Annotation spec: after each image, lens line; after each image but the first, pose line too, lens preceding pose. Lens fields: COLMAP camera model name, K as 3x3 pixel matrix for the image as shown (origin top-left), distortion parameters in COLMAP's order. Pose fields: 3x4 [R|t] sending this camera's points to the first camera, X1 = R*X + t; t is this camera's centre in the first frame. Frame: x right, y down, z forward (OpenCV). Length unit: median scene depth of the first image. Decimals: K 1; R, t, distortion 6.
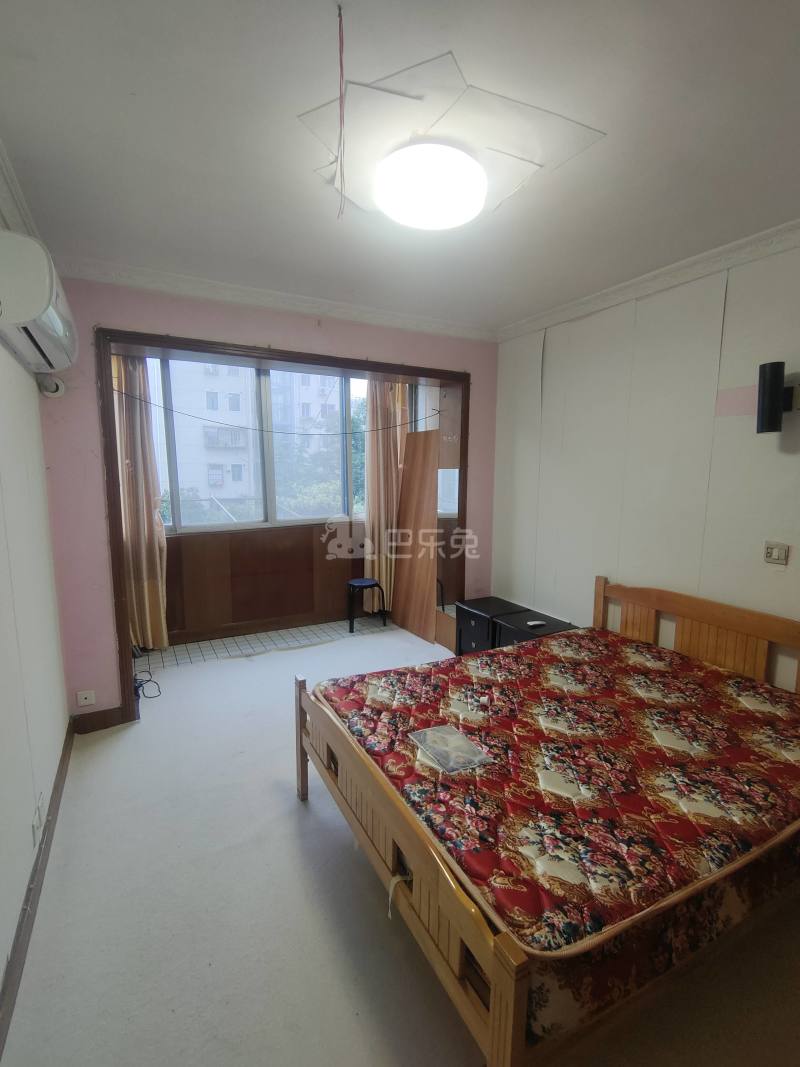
lens RADIAL K [[495.1, 0, 393.9], [0, 495.1, 533.7], [0, 0, 1]] dist [-0.017525, 0.009879]
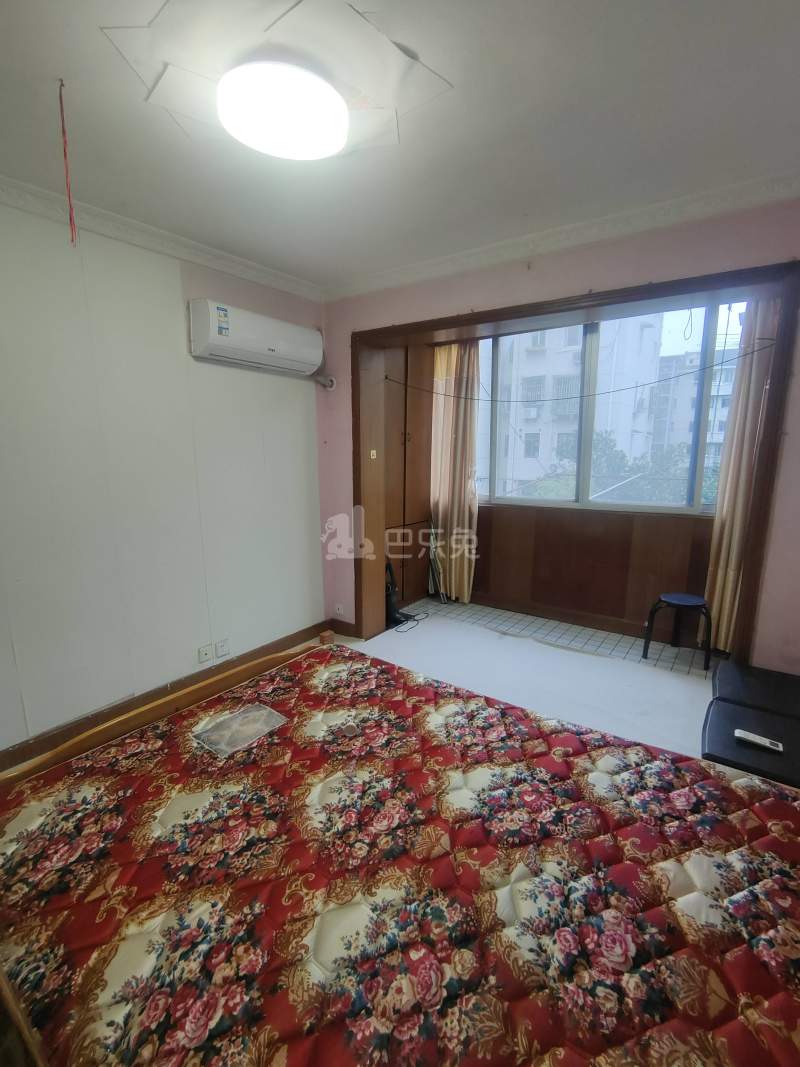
lens RADIAL K [[496.3, 0, 393.1], [0, 496.3, 535.6], [0, 0, 1]] dist [0.018779, -0.000205]
pose [[0.437920, 0.157904, -0.885038, 0.703719], [-0.111684, 0.986384, 0.120724, -0.062456], [0.892050, 0.045977, 0.449592, 0.538862]]
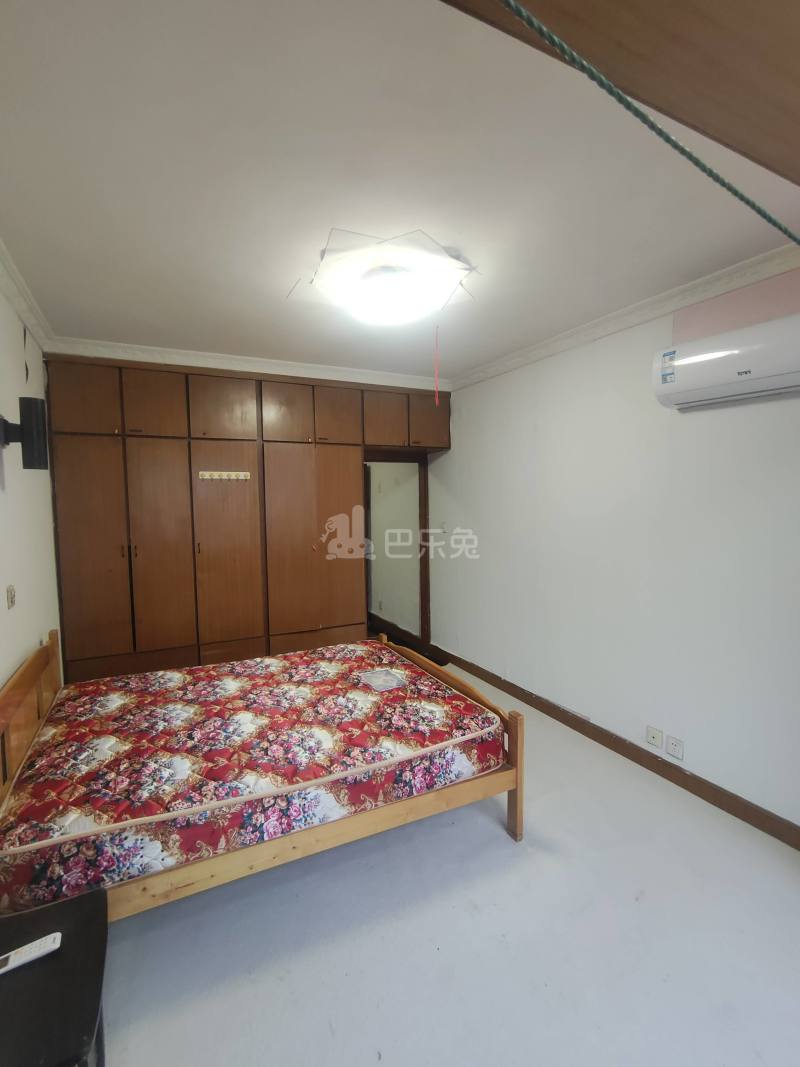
lens RADIAL K [[495.1, 0, 393.9], [0, 495.1, 533.7], [0, 0, 1]] dist [-0.017525, 0.009879]
pose [[-0.999806, 0.004481, 0.019180, 0.027623], [0.008173, 0.980370, 0.196995, -0.223722], [-0.017921, 0.197114, -0.980217, 1.644204]]
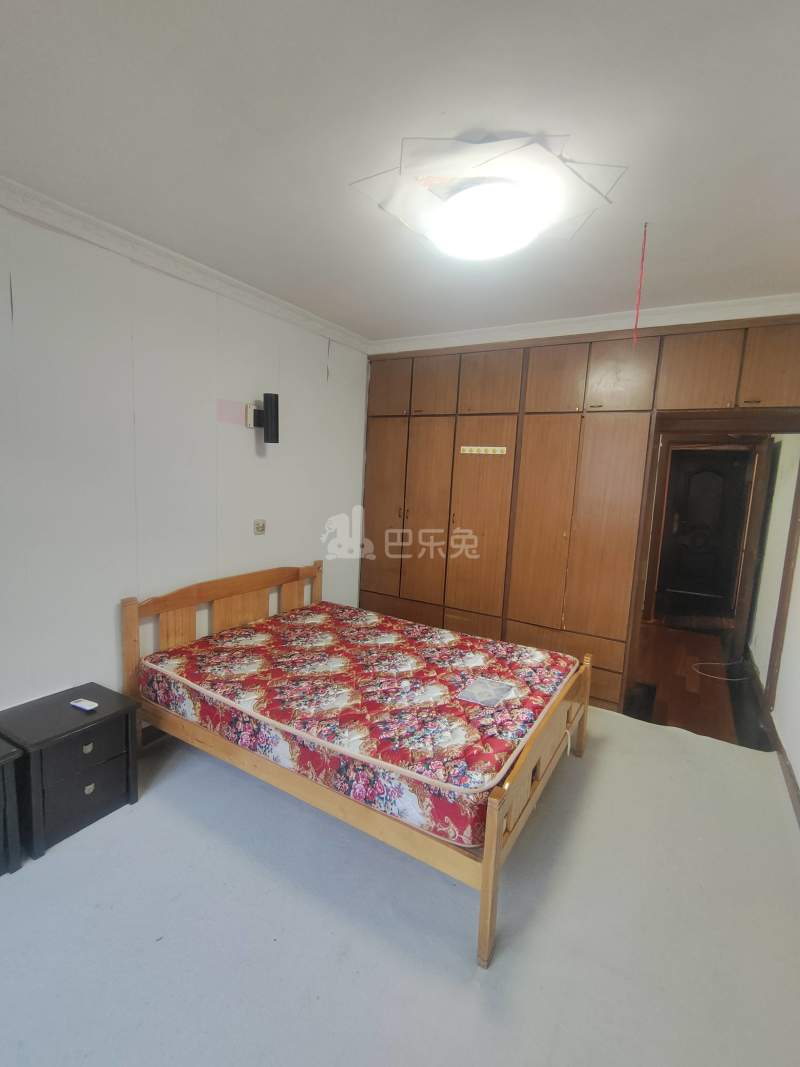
lens RADIAL K [[495.1, 0, 393.9], [0, 495.1, 533.7], [0, 0, 1]] dist [-0.017525, 0.009879]
pose [[-0.523269, -0.136149, 0.841221, -0.550869], [0.060856, 0.978664, 0.196249, -0.174175], [-0.849992, 0.153885, -0.503819, 1.219508]]
